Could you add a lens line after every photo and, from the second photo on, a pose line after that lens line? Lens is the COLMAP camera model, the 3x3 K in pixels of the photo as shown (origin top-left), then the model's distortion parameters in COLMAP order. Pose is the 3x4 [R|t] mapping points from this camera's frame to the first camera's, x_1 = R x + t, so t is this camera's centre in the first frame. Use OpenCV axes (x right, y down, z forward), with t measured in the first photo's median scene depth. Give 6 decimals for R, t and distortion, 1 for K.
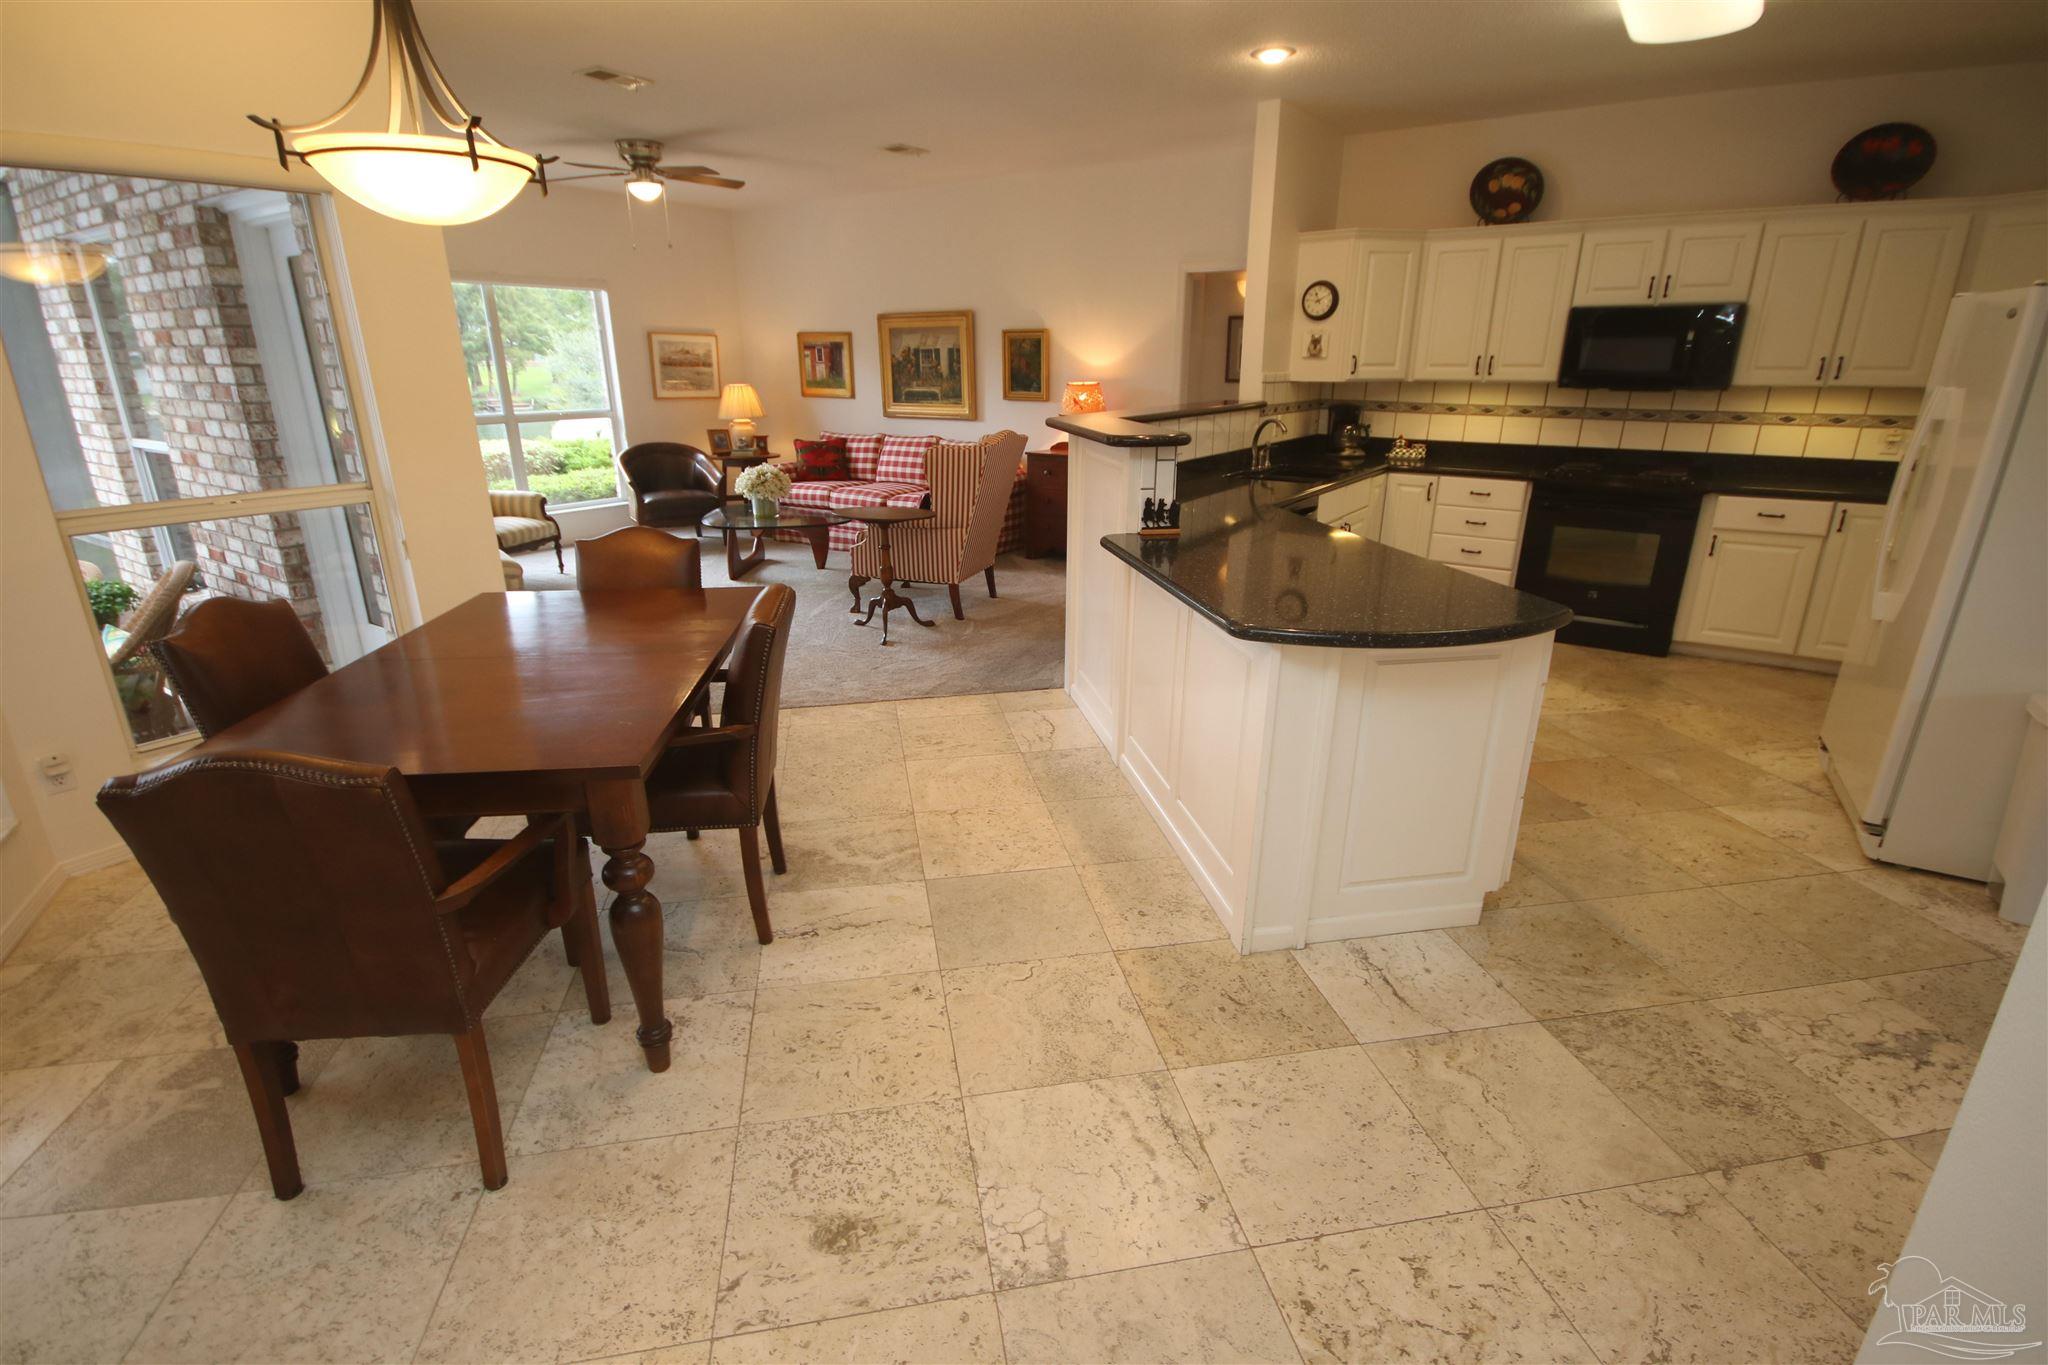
lens RADIAL K [[966.4, 0, 1028.1], [0, 966.4, 689.7], [0, 0, 1]] dist [-0.012195, 0.000065]
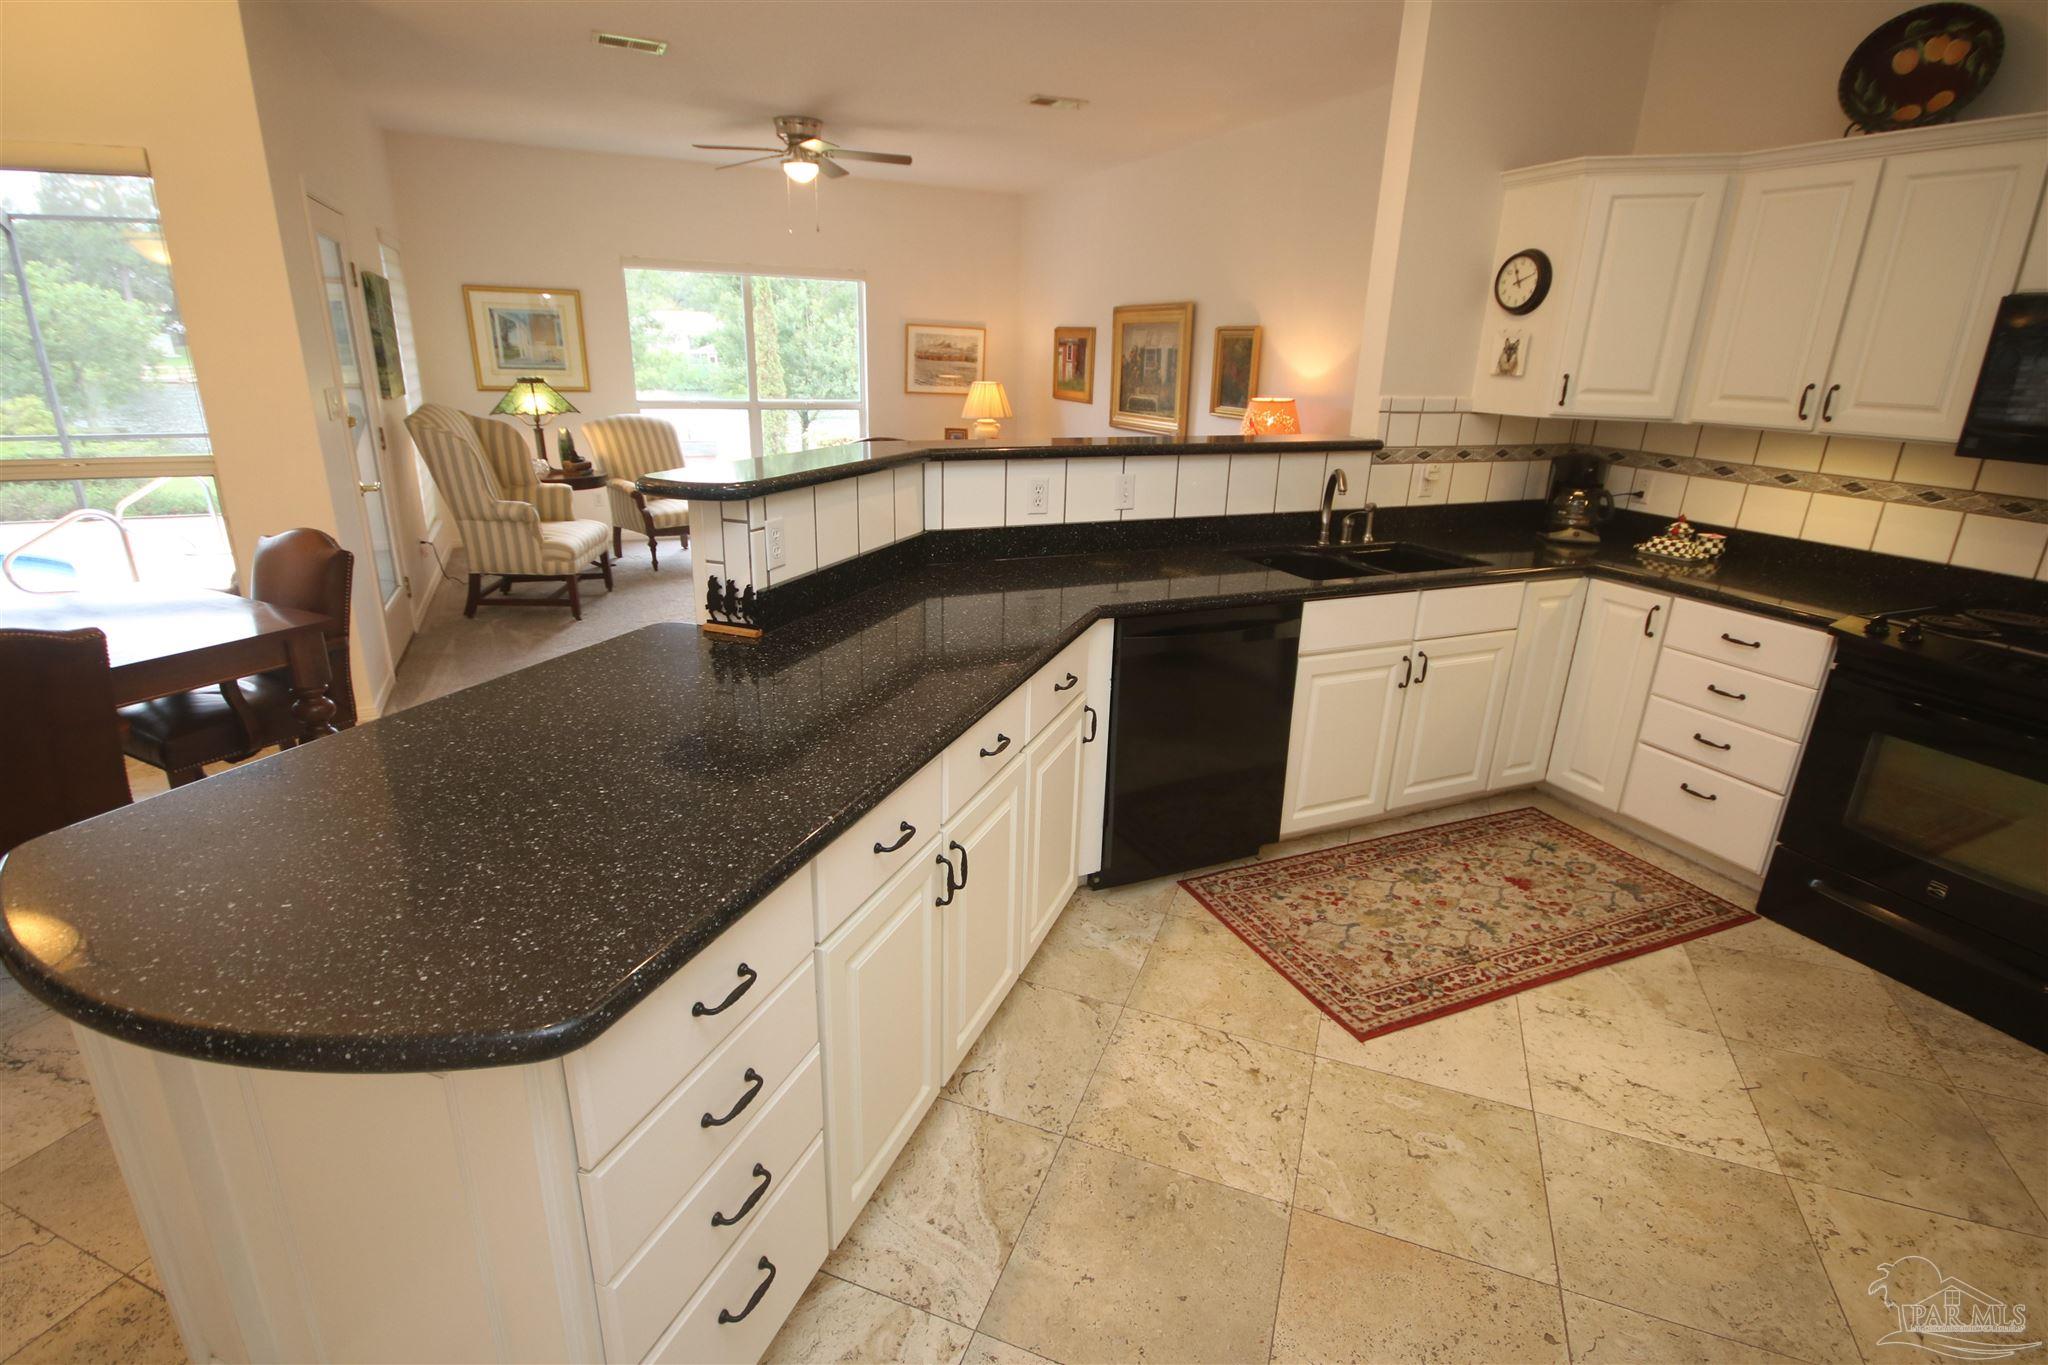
lens RADIAL K [[991.7, 0, 1019.6], [0, 991.7, 687.9], [0, 0, 1]] dist [0.002314, -0.012935]
pose [[0.849981, 0.192673, -0.490315, 0.280399], [-0.197746, 0.979351, 0.042043, -0.084927], [0.488291, 0.061222, 0.870531, 0.230378]]
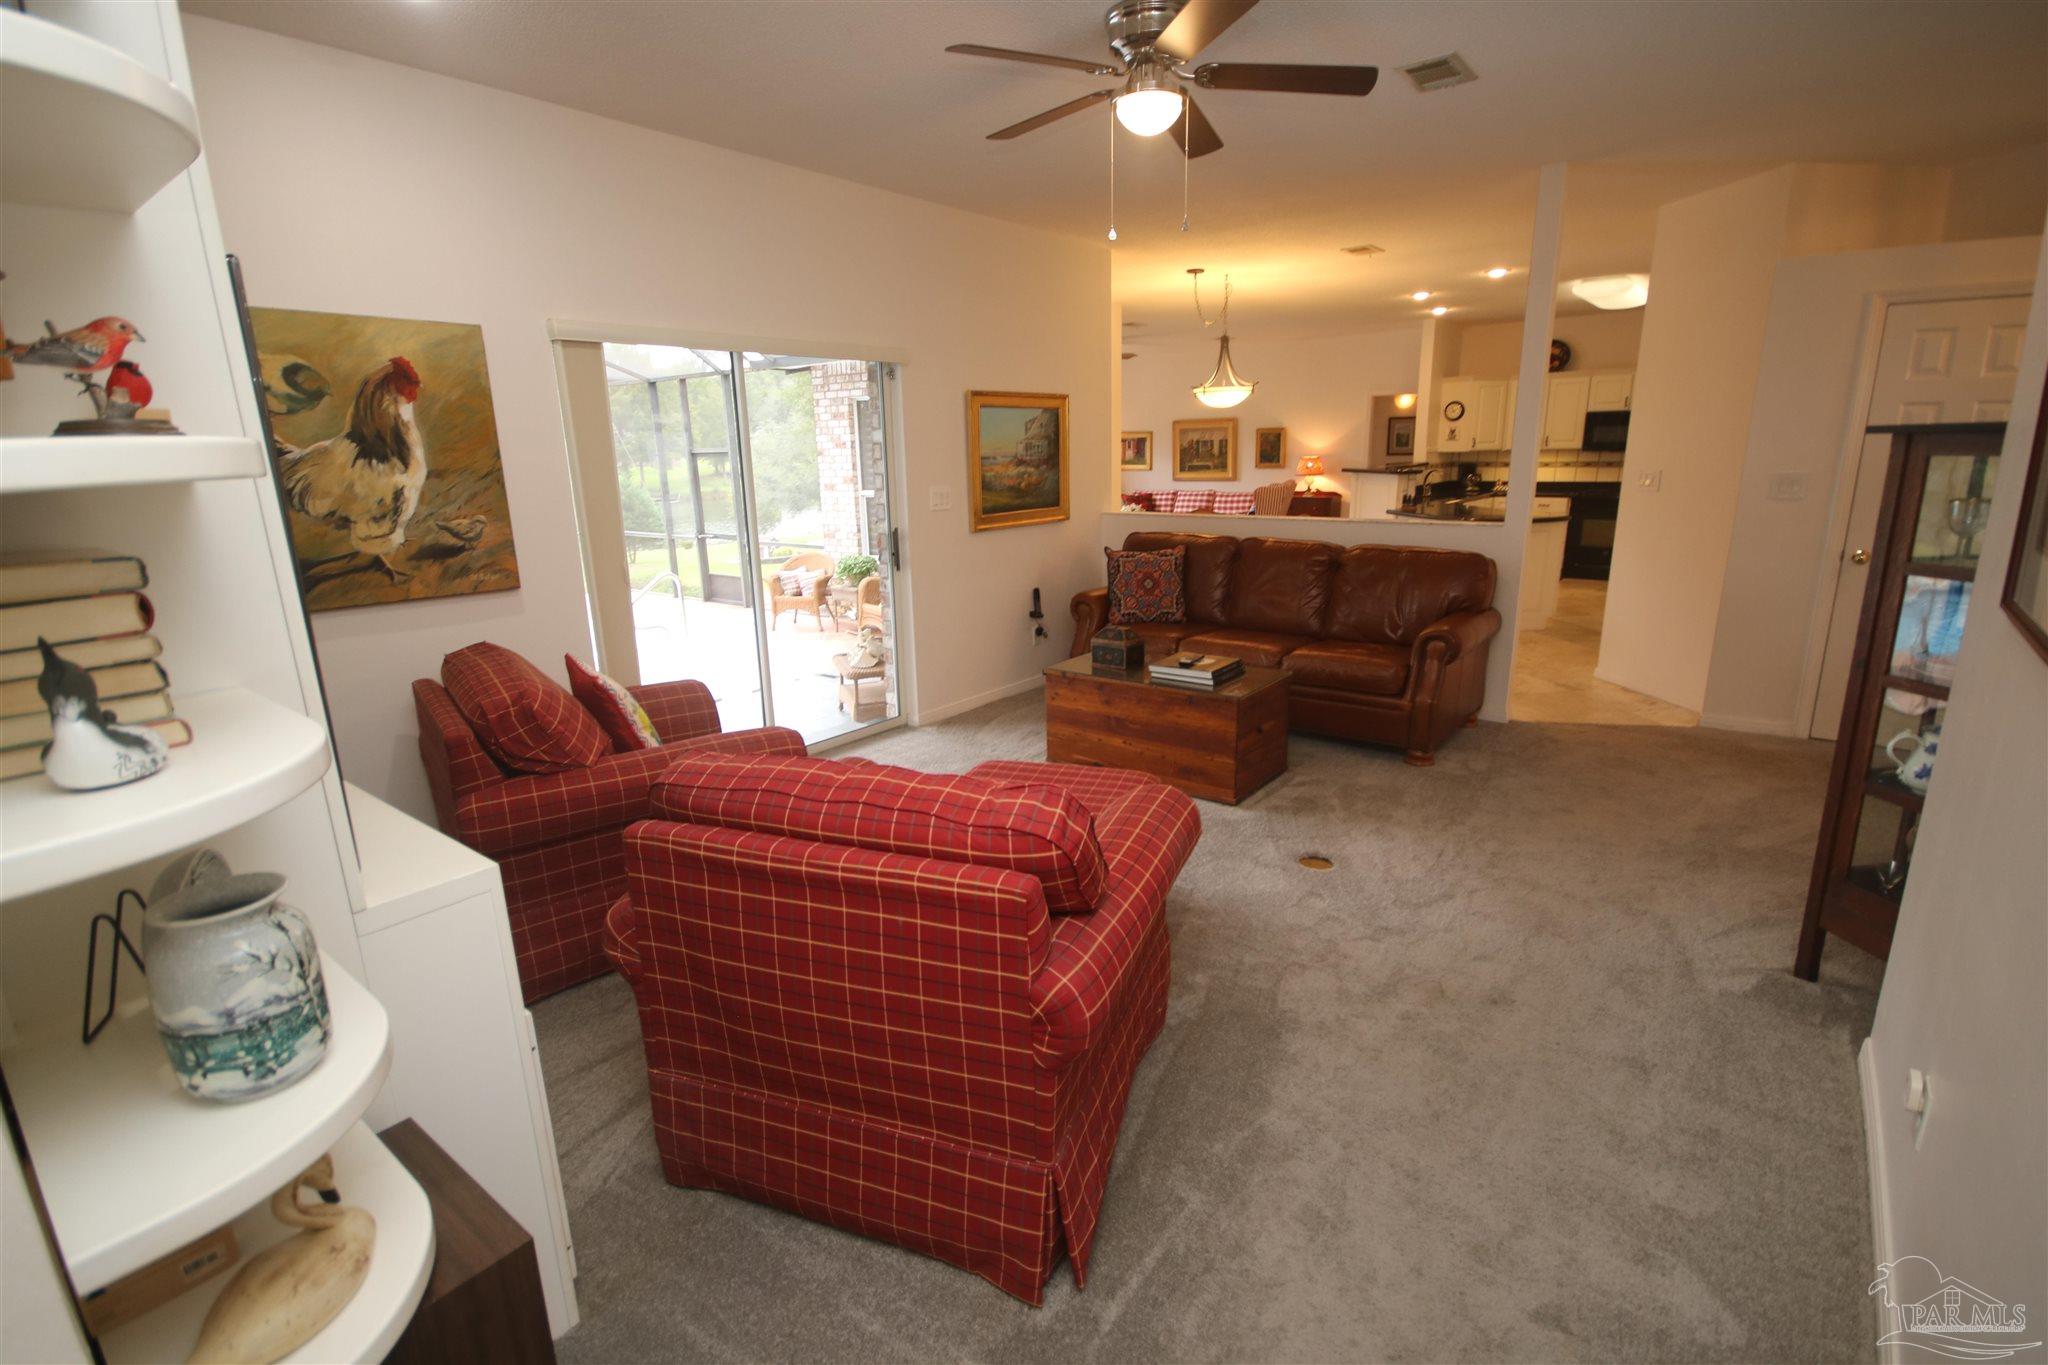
lens RADIAL K [[945.9, 0, 1023.0], [0, 945.9, 687.9], [0, 0, 1]] dist [-0.000626, -0.004469]
pose [[0.996395, -0.001986, -0.084807, -0.293406], [-0.004986, 0.996626, -0.081925, 0.228273], [0.084683, 0.082052, 0.993024, -0.670599]]
